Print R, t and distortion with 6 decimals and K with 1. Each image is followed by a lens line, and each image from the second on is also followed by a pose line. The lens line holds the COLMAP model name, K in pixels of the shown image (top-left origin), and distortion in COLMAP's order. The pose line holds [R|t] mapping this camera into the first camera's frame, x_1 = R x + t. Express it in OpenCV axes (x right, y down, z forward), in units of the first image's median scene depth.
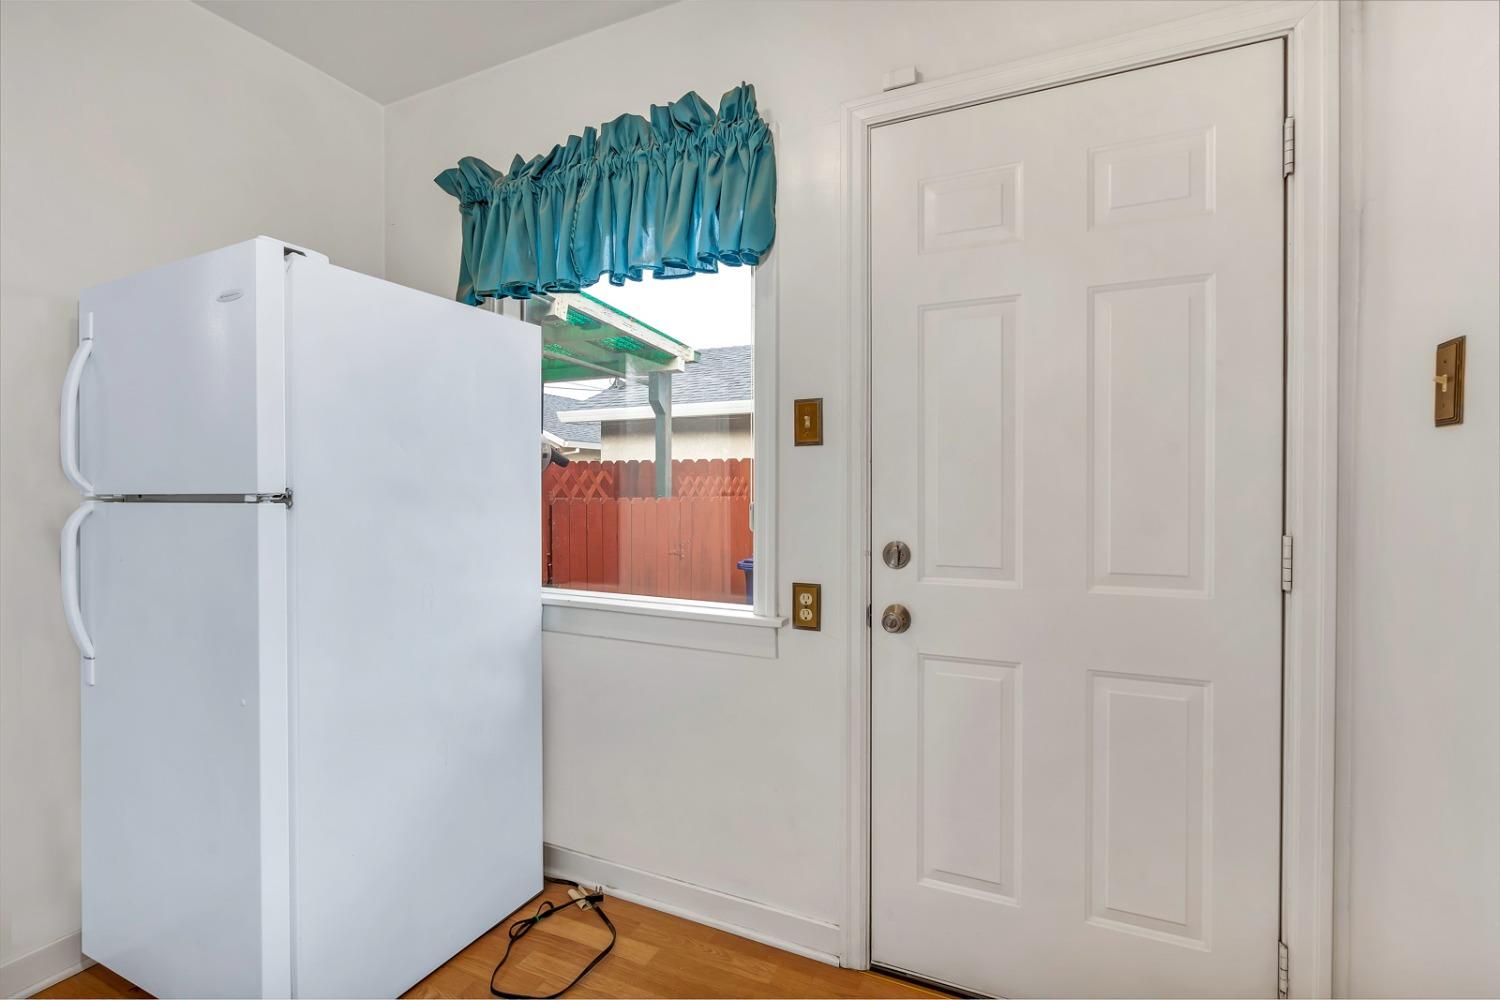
lens RADIAL K [[680.3, 0, 748.3], [0, 680.3, 497.4], [0, 0, 1]] dist [-0.012368, 0.003803]
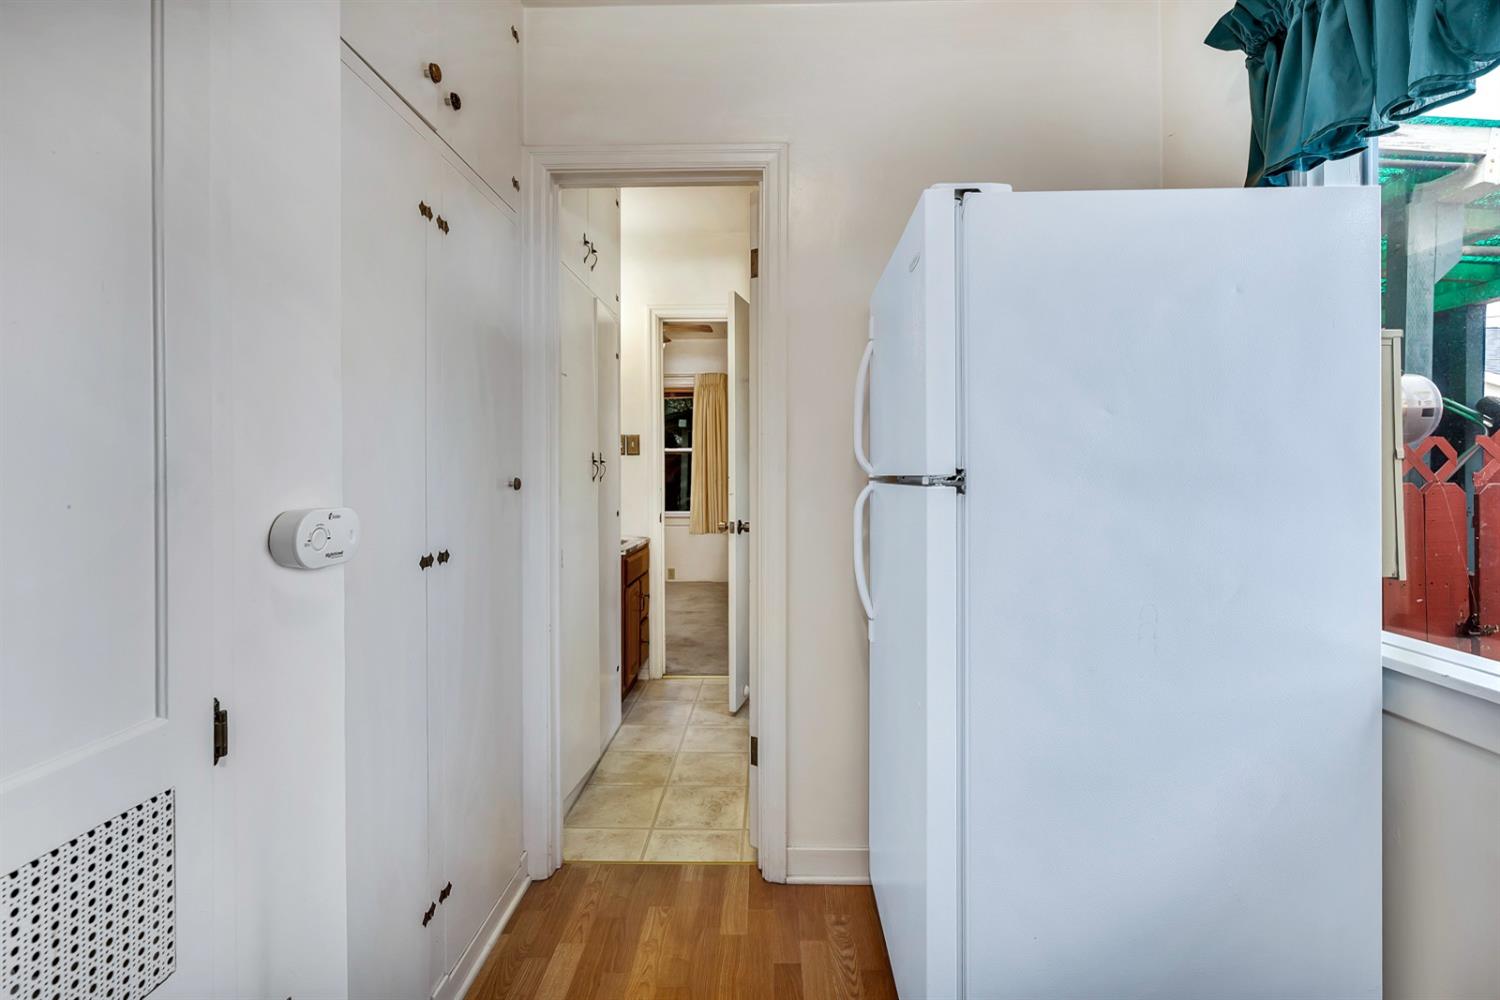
lens RADIAL K [[680.3, 0, 774.8], [0, 680.3, 463.4], [0, 0, 1]] dist [-0.012368, 0.003803]
pose [[0.408317, -0.013975, -0.912733, 0.001976], [-0.005864, 0.999822, -0.017932, -0.002911], [0.912822, 0.012674, 0.408162, 0.306068]]
